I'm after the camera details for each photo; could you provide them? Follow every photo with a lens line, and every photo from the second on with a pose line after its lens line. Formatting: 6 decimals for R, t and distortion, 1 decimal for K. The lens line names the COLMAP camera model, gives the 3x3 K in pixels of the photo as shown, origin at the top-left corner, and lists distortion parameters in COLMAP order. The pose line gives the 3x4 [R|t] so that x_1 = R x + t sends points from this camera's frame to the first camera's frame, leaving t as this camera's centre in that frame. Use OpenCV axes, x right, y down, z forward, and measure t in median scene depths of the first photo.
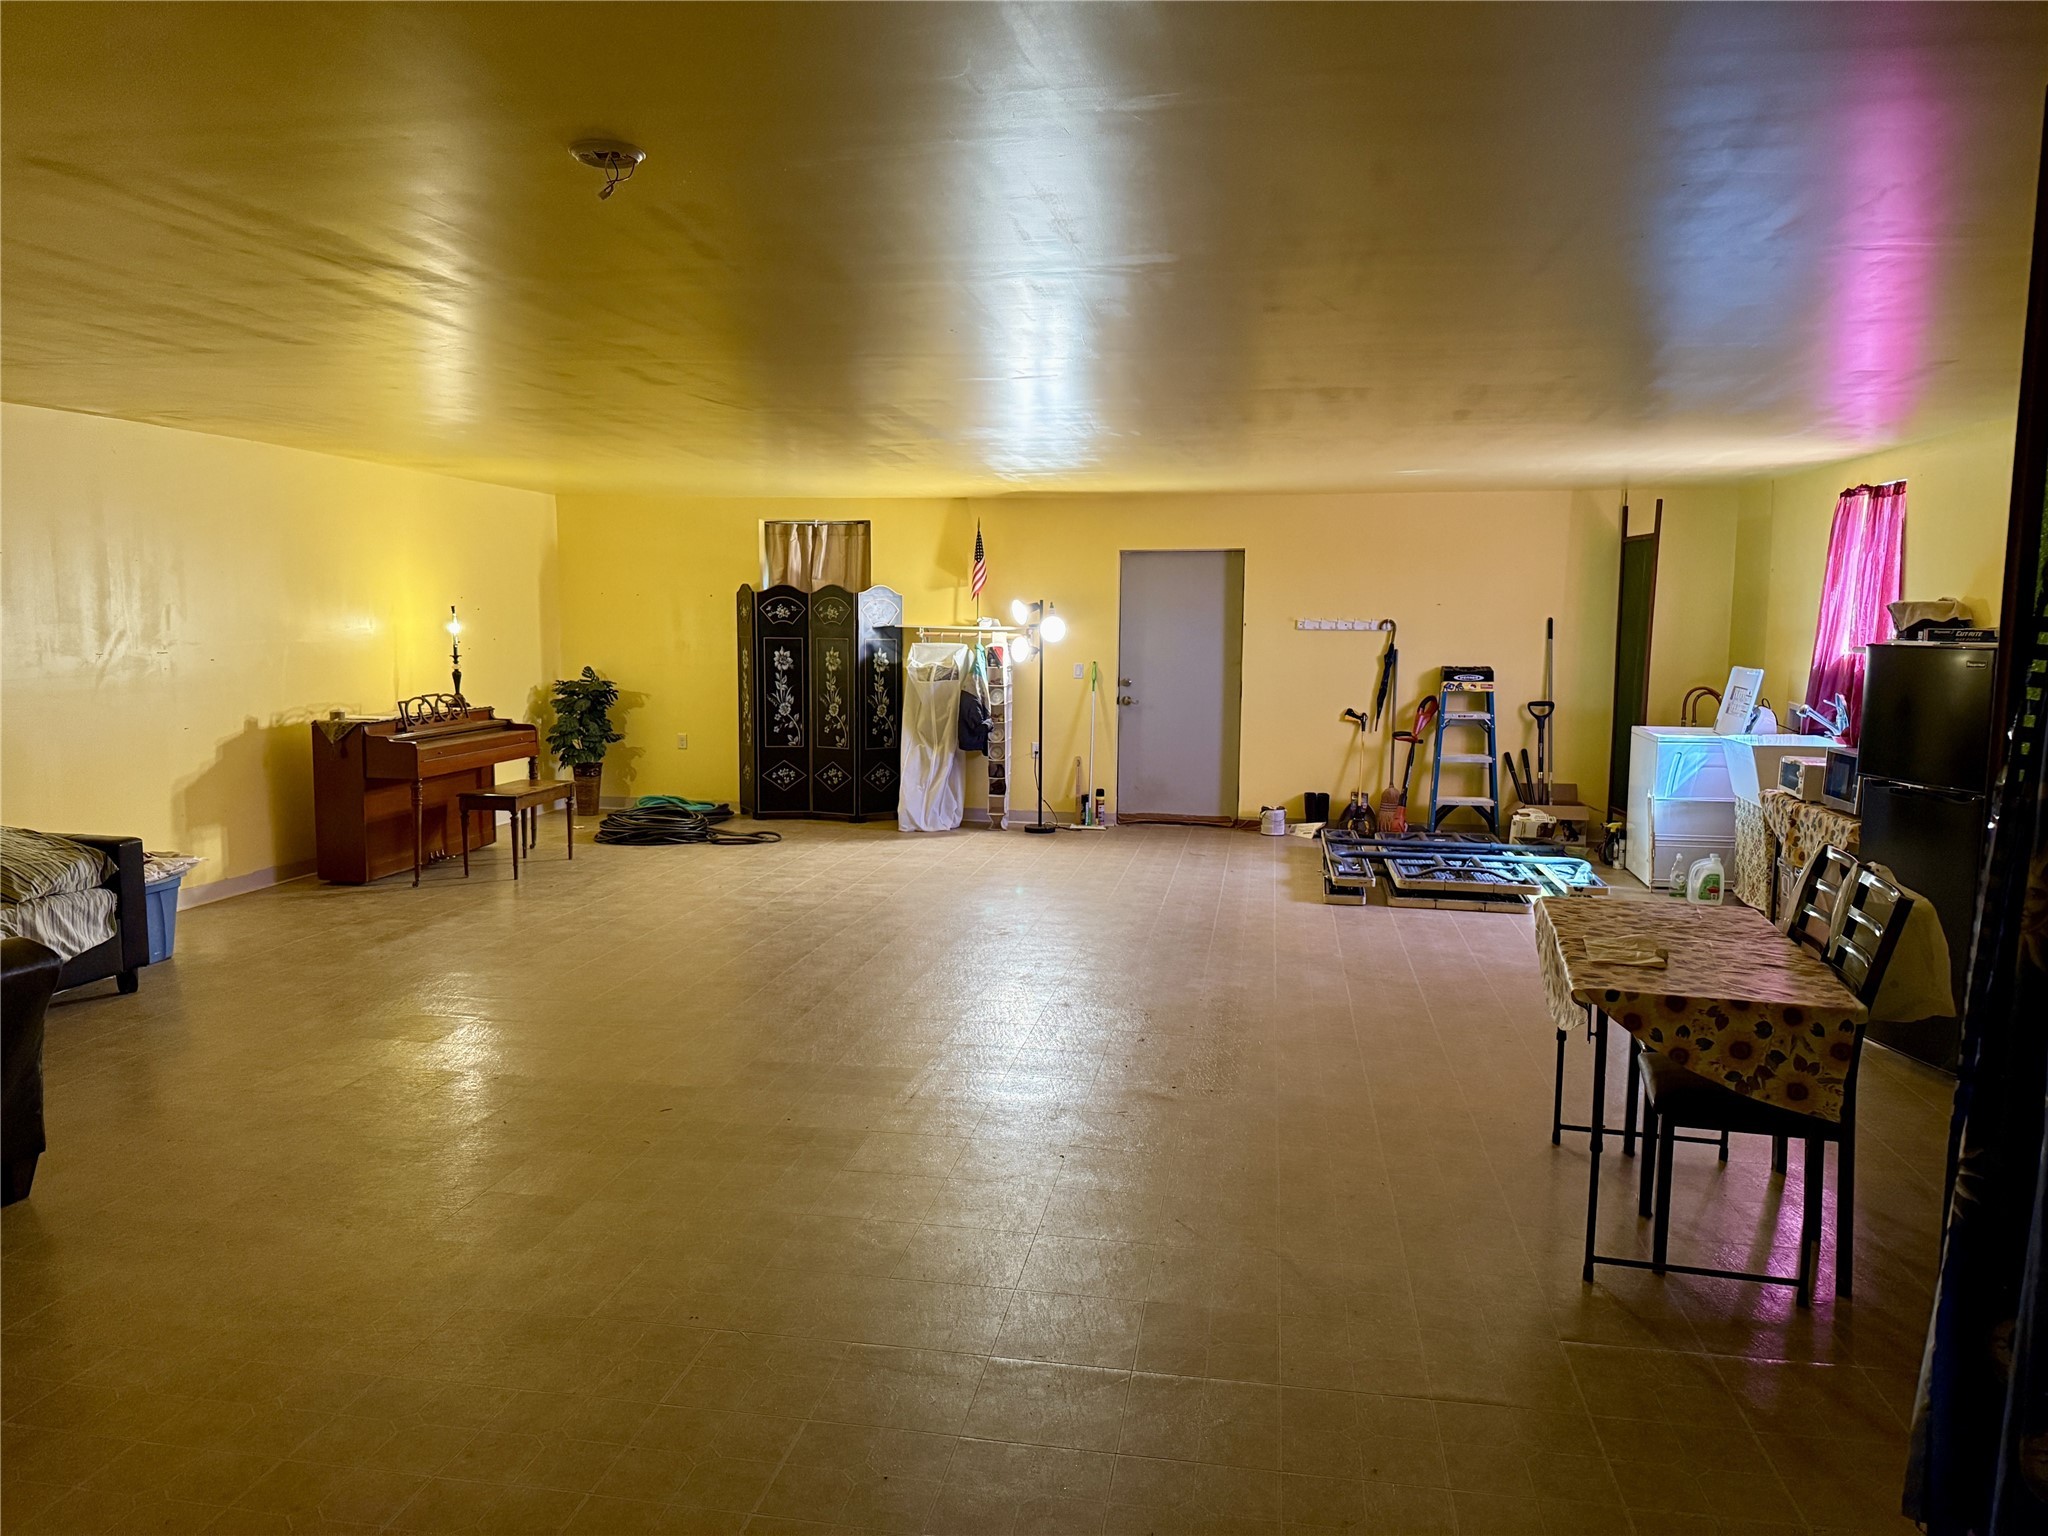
lens RADIAL K [[1433.3, 0, 1024.0], [0, 1433.3, 768.0], [0, 0, 1]] dist [0.126923, -0.172017]
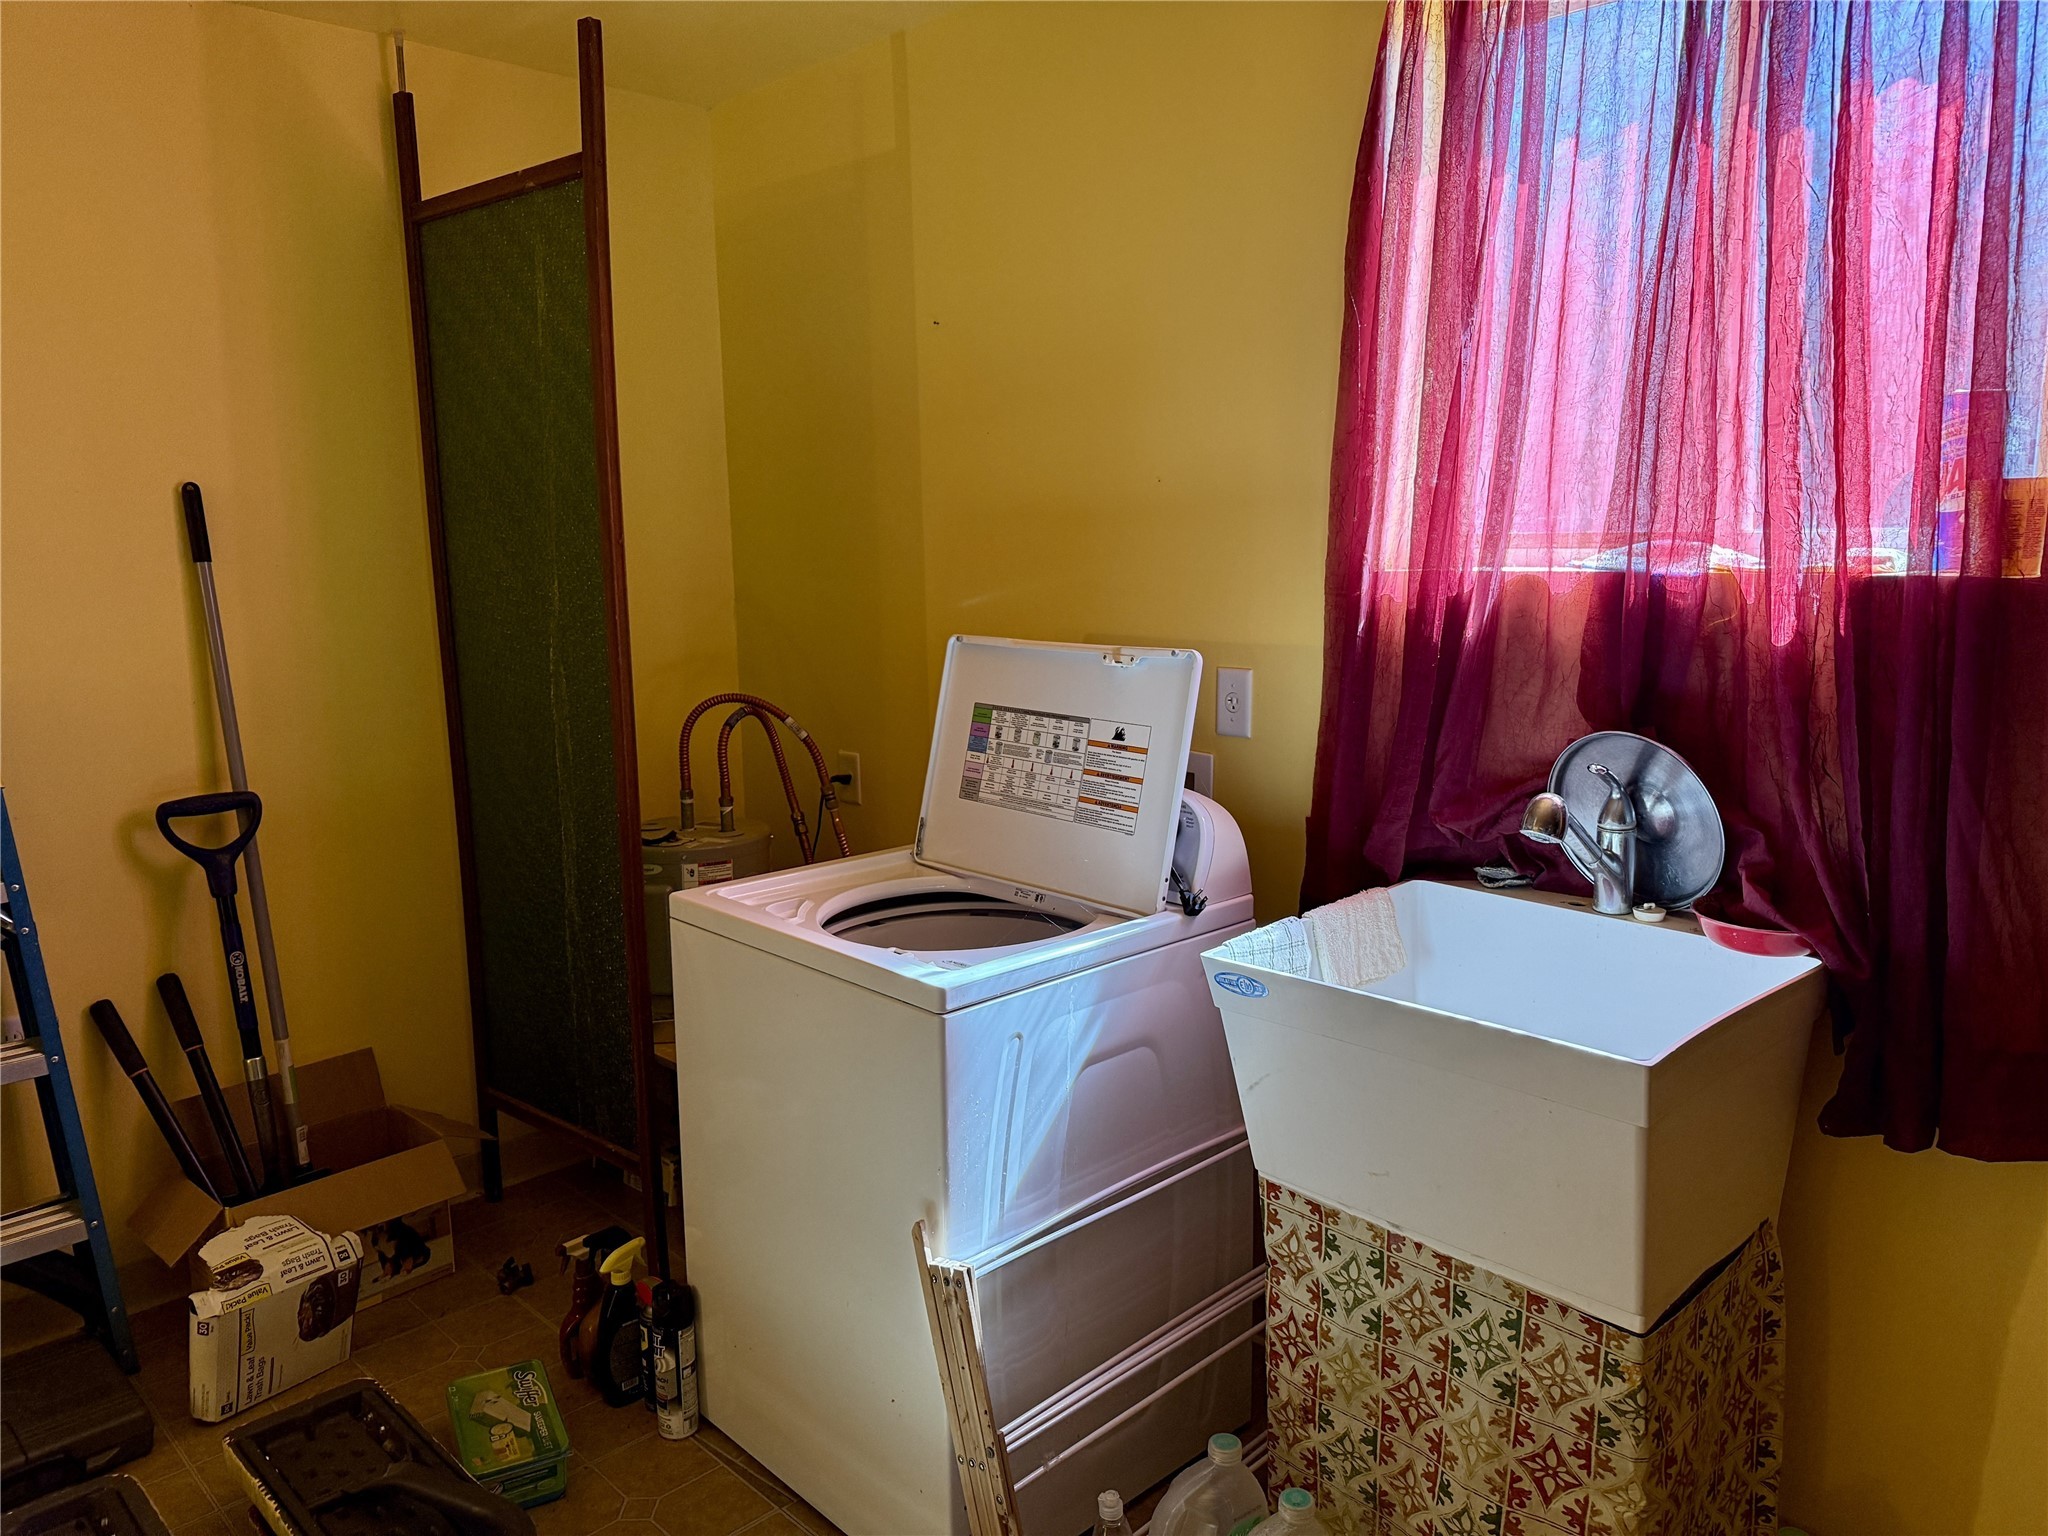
lens RADIAL K [[1433.3, 0, 1024.0], [0, 1433.3, 768.0], [0, 0, 1]] dist [0.126923, -0.172017]
pose [[0.583789, -0.147188, 0.798452, 0.223074], [0.106176, 0.988825, 0.104651, -0.061671], [-0.804933, 0.023682, 0.592893, 0.700455]]
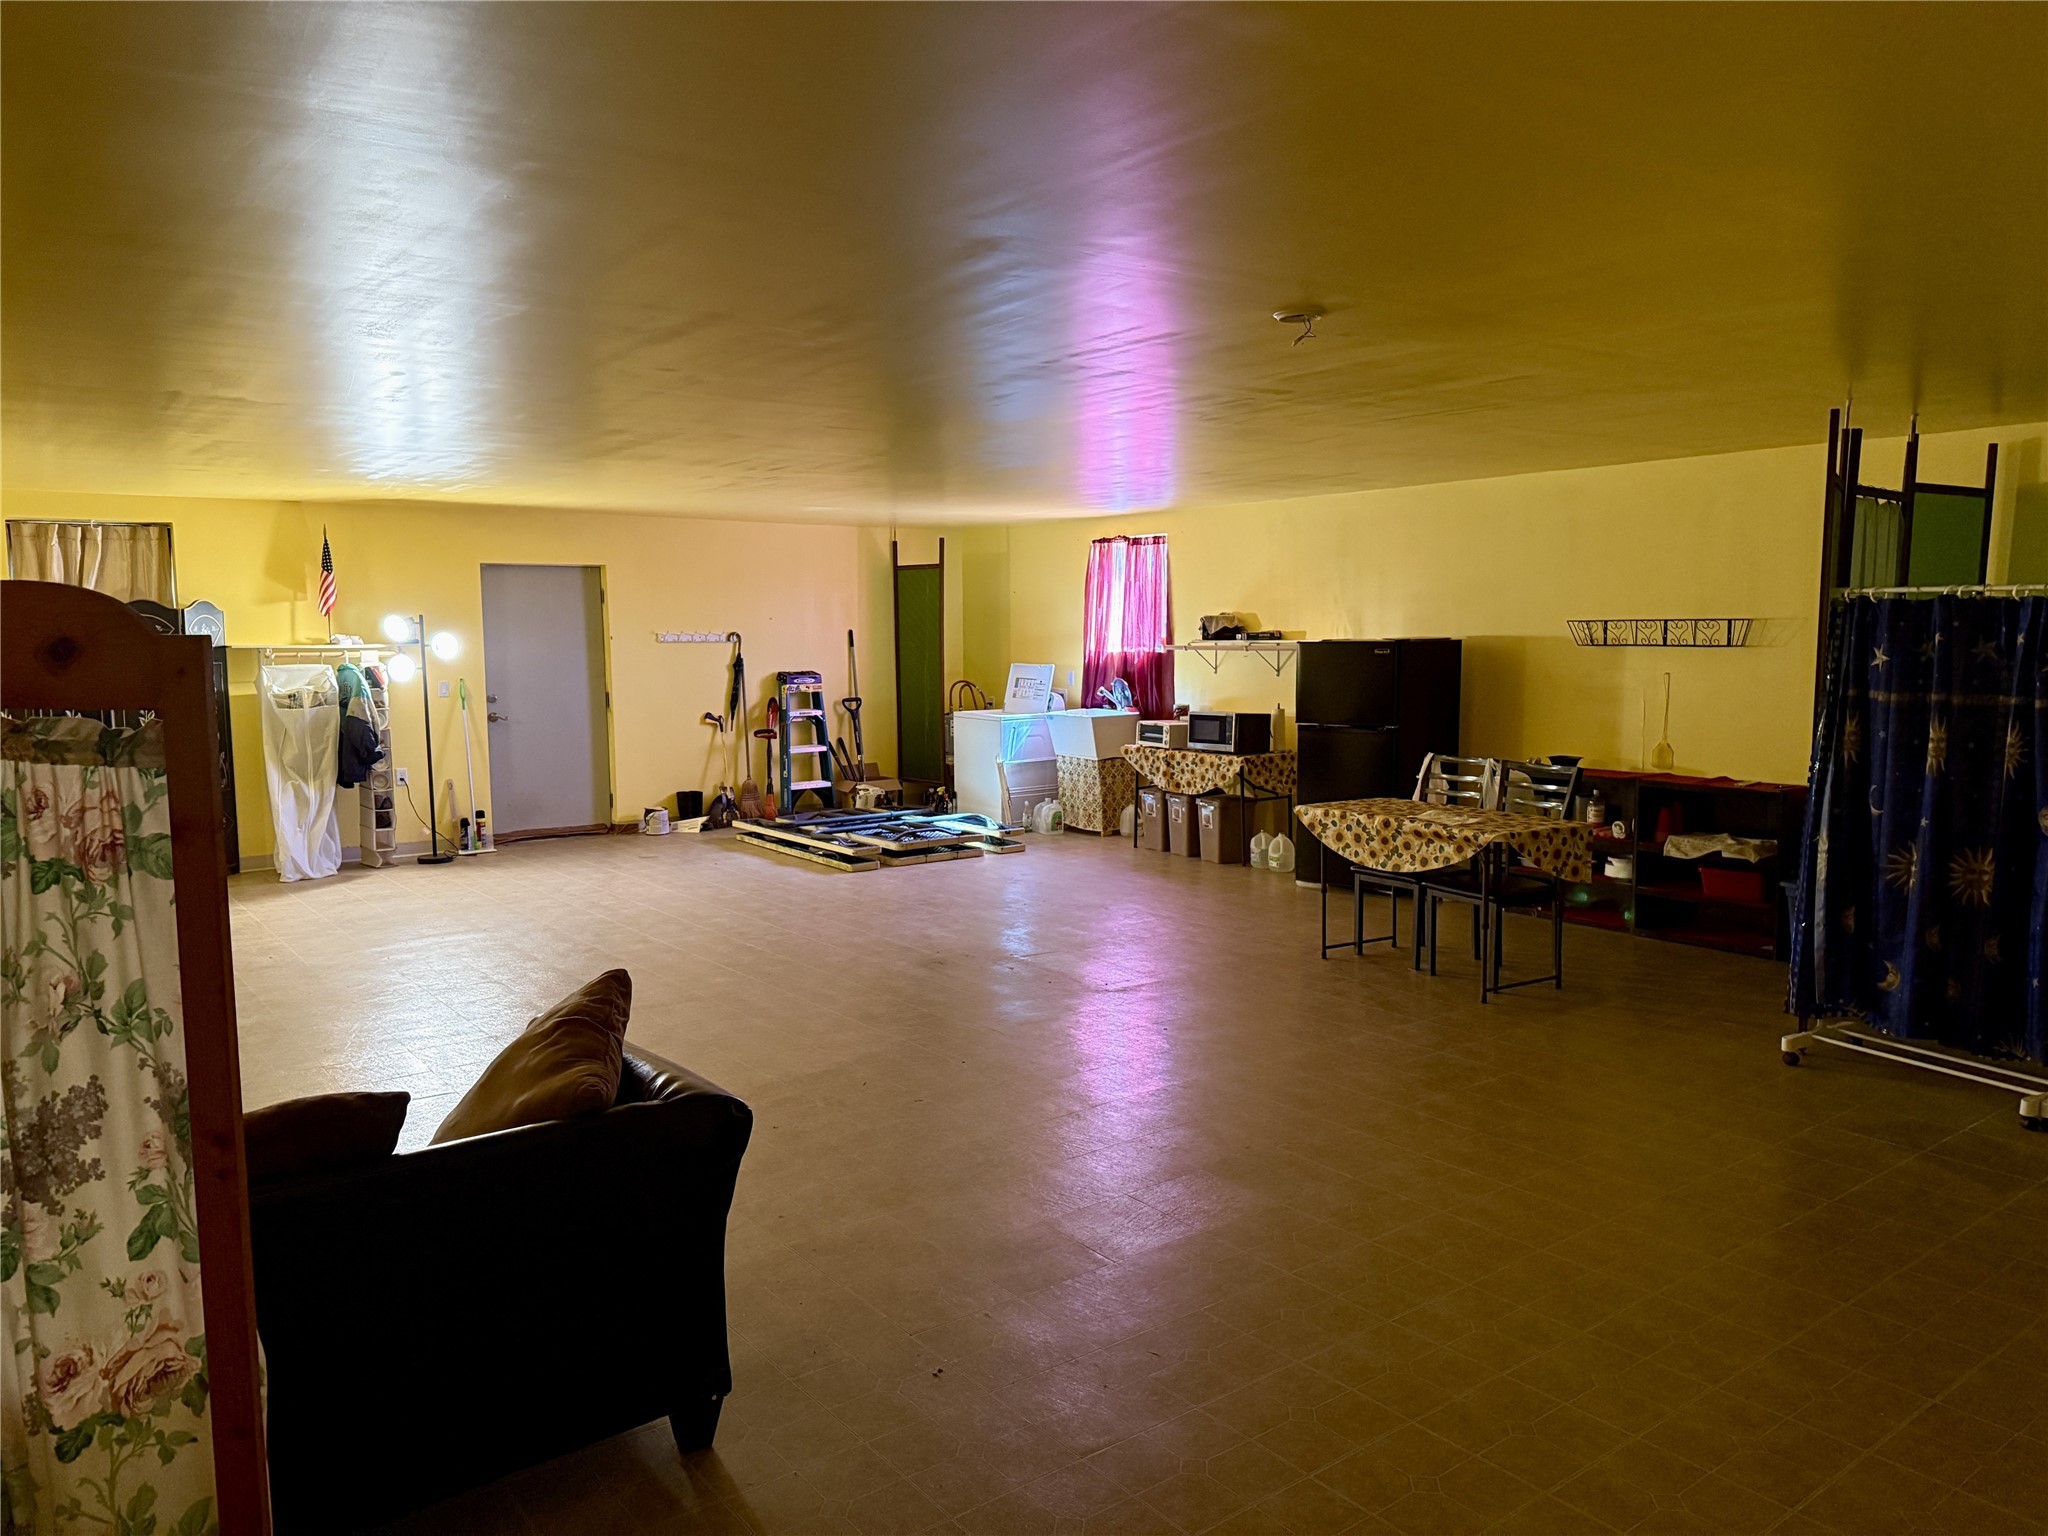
lens RADIAL K [[1433.3, 0, 1024.0], [0, 1433.3, 768.0], [0, 0, 1]] dist [0.126923, -0.172017]
pose [[0.686244, -0.086865, 0.722166, -0.411478], [0.091463, 0.995268, 0.032801, -0.012927], [-0.721598, 0.043542, 0.690942, 0.061986]]
